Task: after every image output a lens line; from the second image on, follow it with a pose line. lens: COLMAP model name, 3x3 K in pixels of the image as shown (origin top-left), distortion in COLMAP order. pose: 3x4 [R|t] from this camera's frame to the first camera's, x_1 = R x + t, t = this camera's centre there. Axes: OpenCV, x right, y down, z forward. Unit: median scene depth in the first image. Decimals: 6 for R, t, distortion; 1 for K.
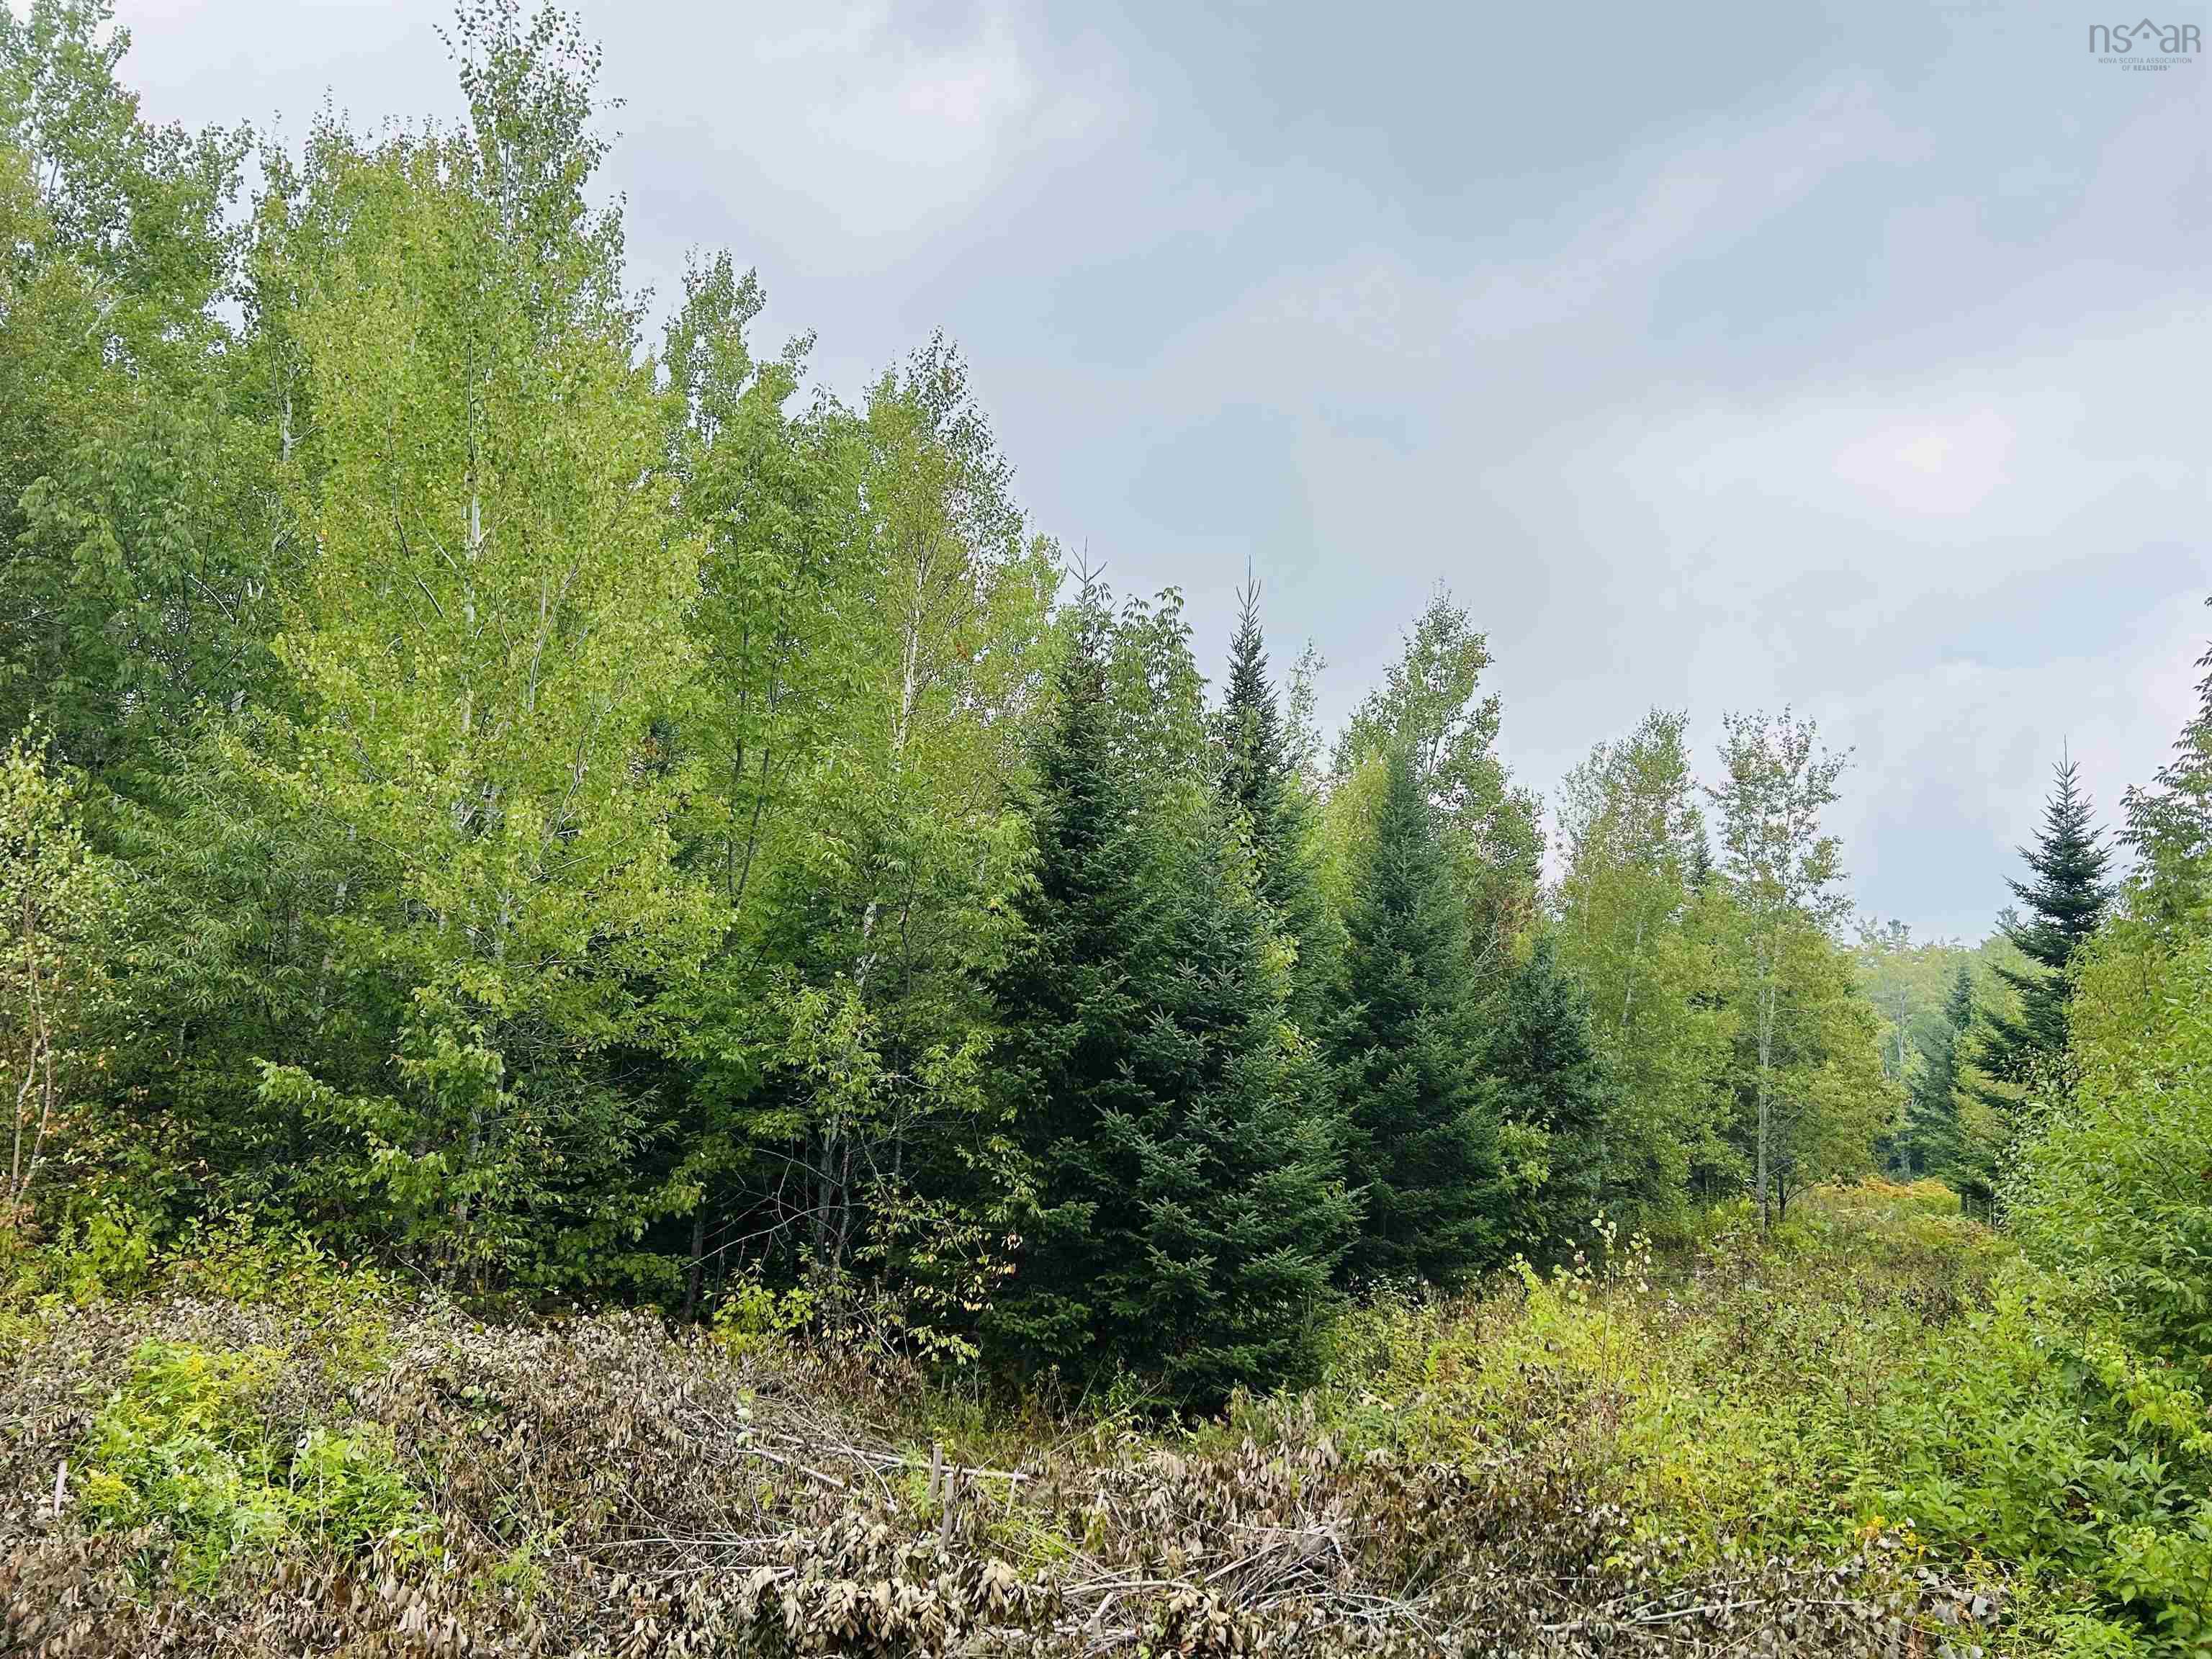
lens RADIAL K [[1683.4, 0, 1101.5], [0, 1683.4, 819.4], [0, 0, 1]] dist [0.084451, -0.101679]
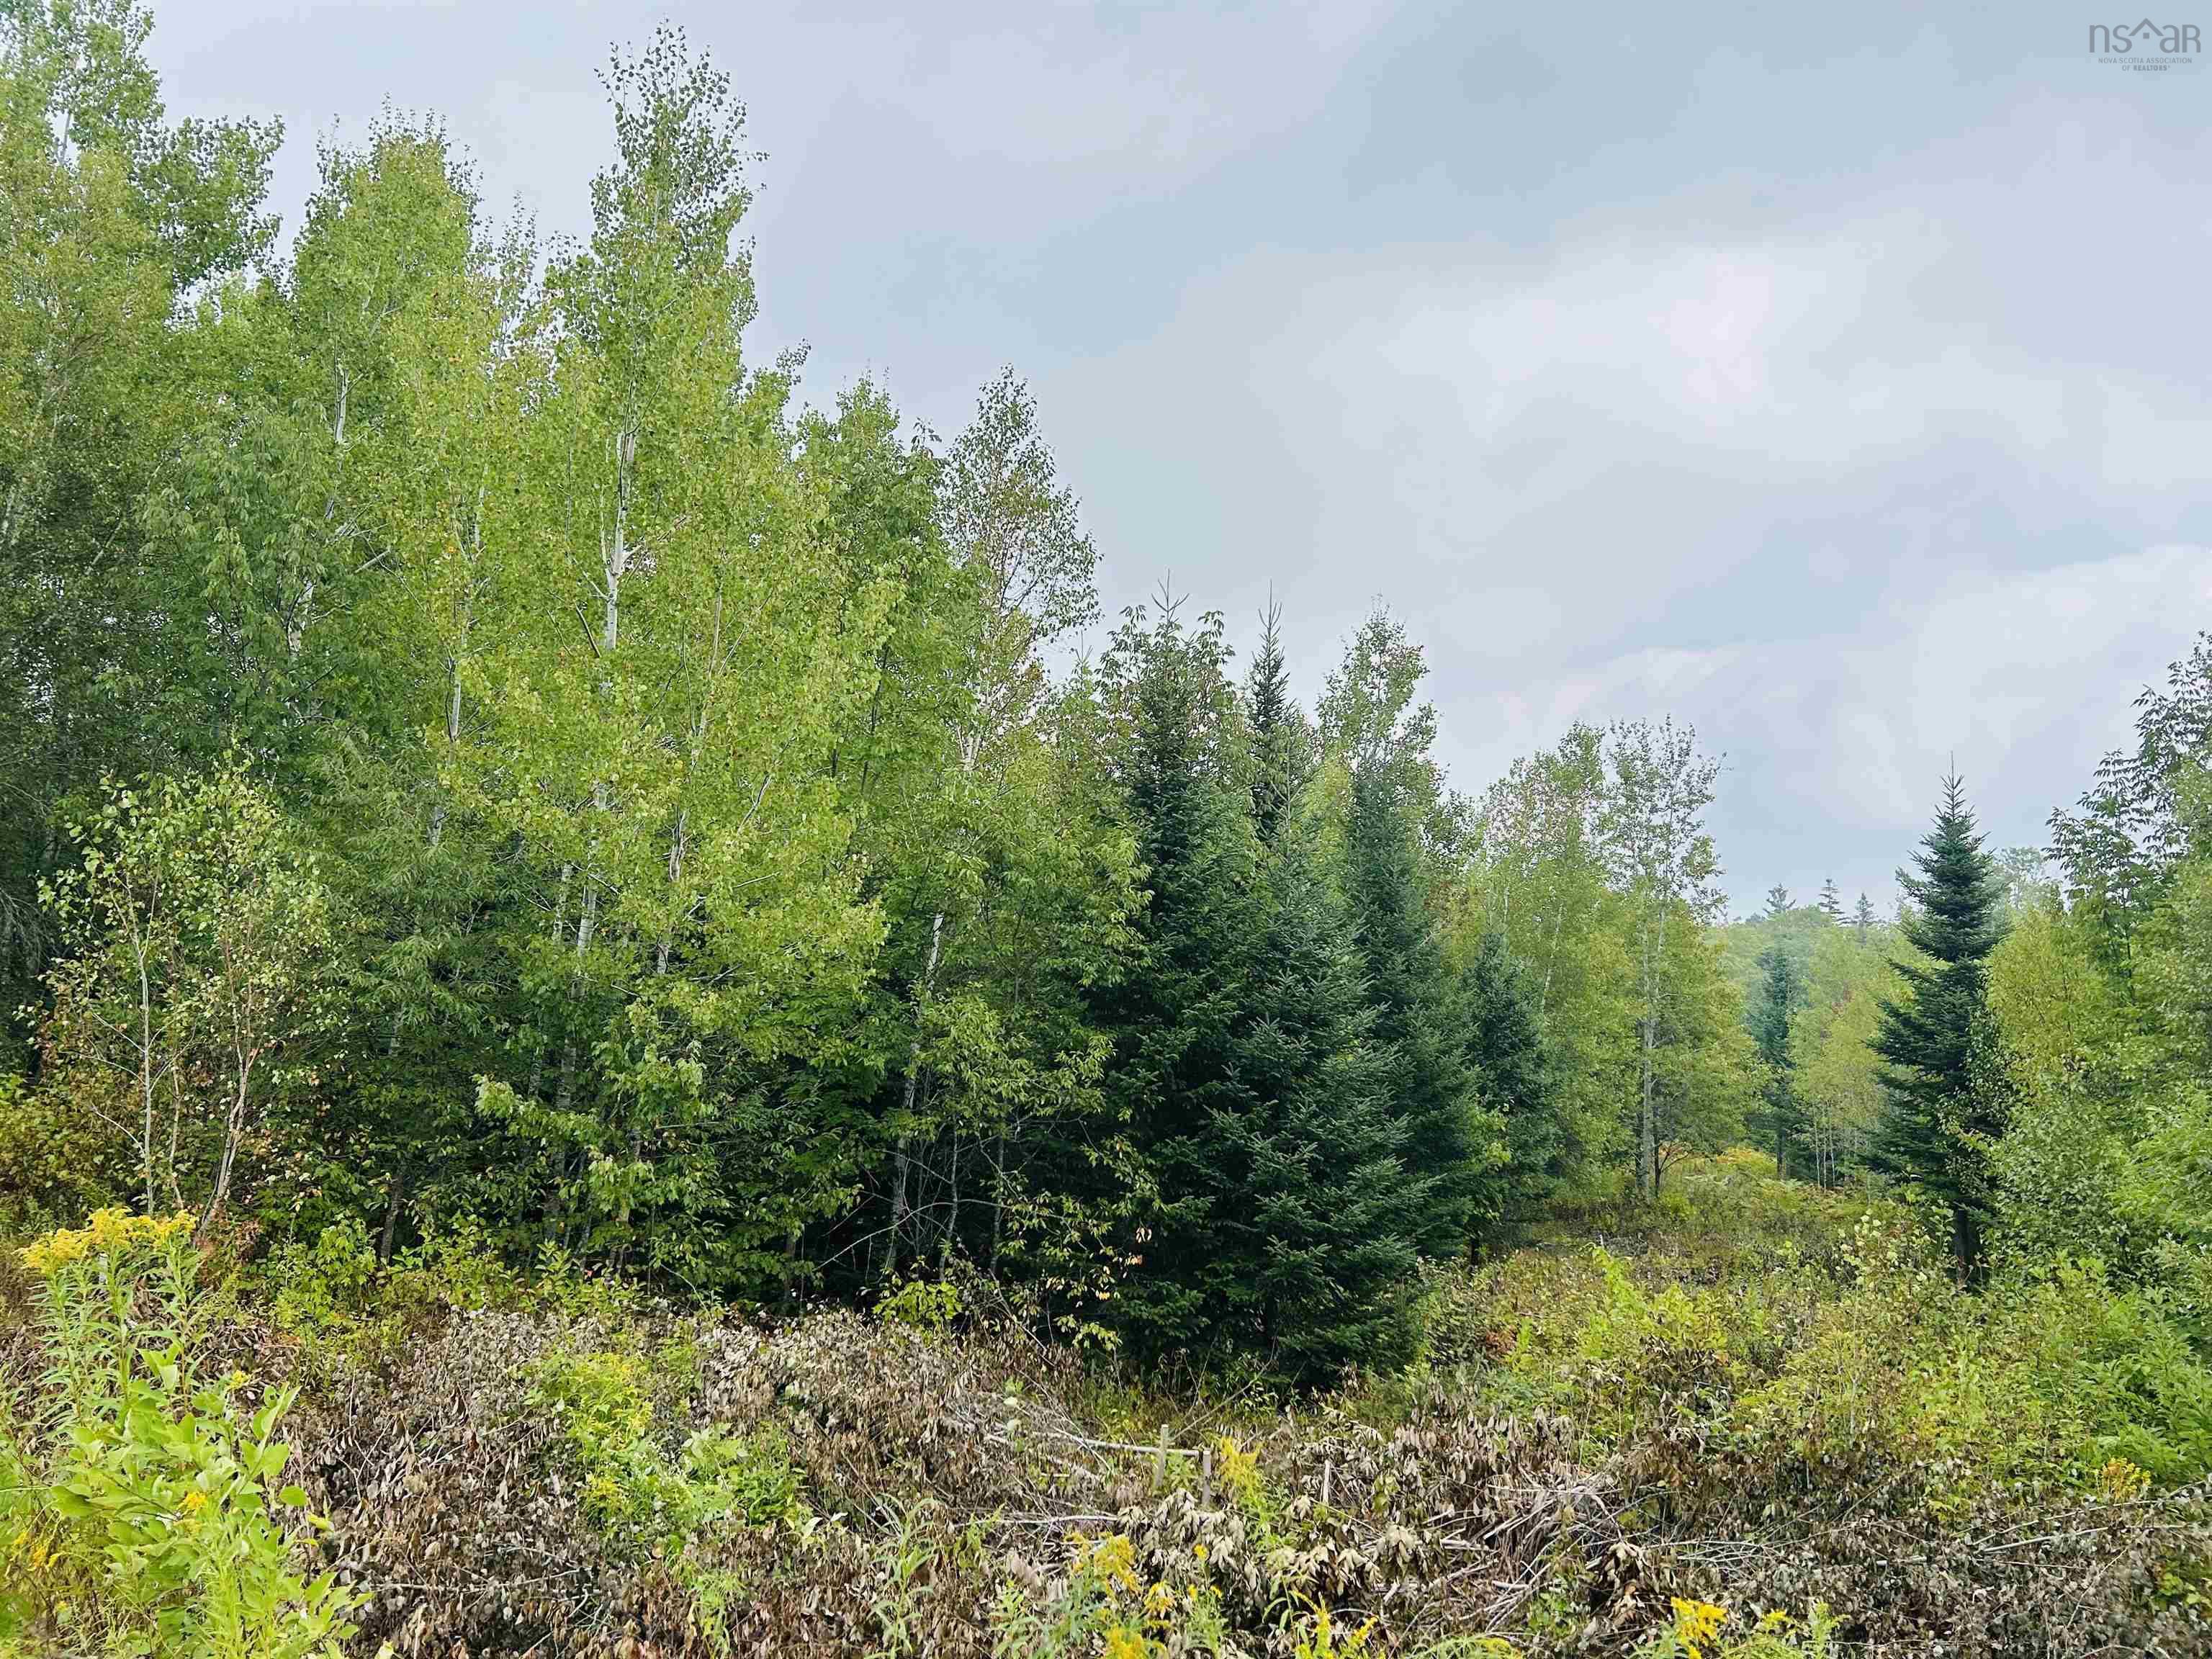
lens RADIAL K [[1683.4, 0, 1082.0], [0, 1683.4, 784.6], [0, 0, 1]] dist [0.084451, -0.101679]
pose [[0.992844, 0.009363, 0.119050, -0.218417], [-0.008959, 0.999952, -0.003923, -0.031073], [-0.119081, 0.002828, 0.992881, -0.062492]]
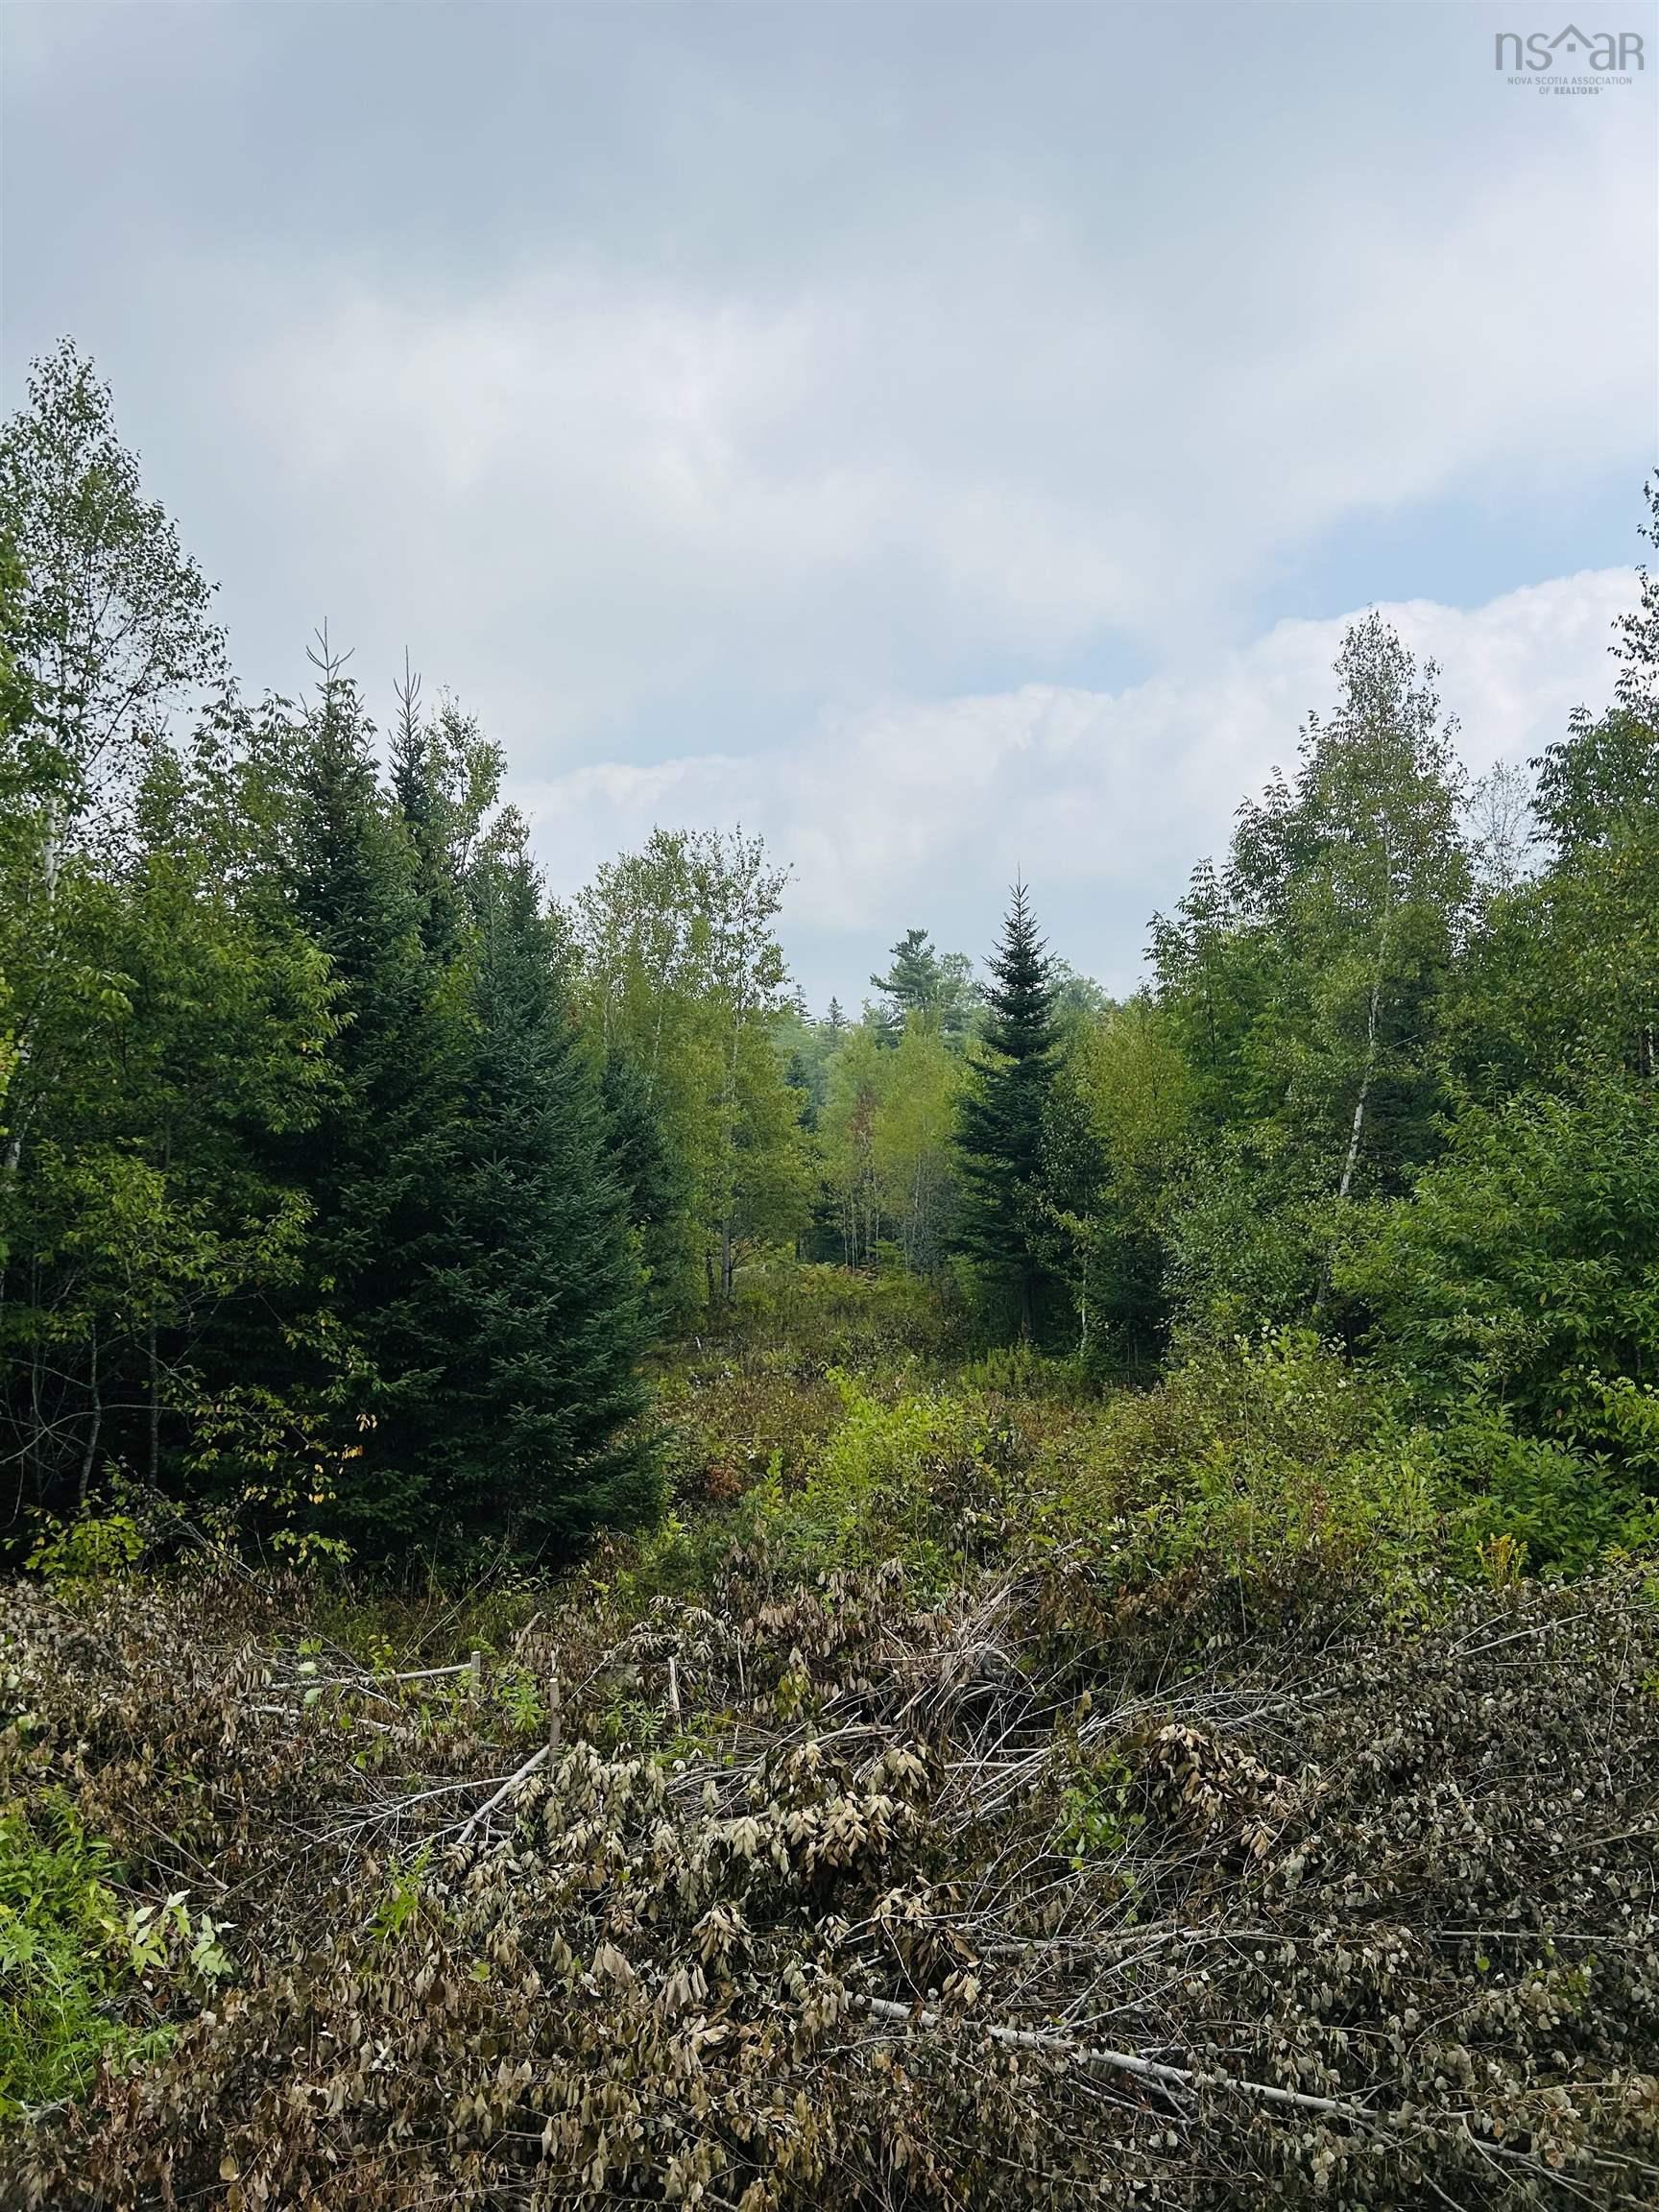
lens RADIAL K [[1683.4, 0, 792.6], [0, 1683.4, 1087.3], [0, 0, 1]] dist [0.084451, -0.101679]
pose [[0.850766, -0.049312, 0.523226, -0.319216], [-0.006074, 0.994599, 0.103615, -0.023102], [-0.525510, -0.091330, 0.845871, 0.127912]]
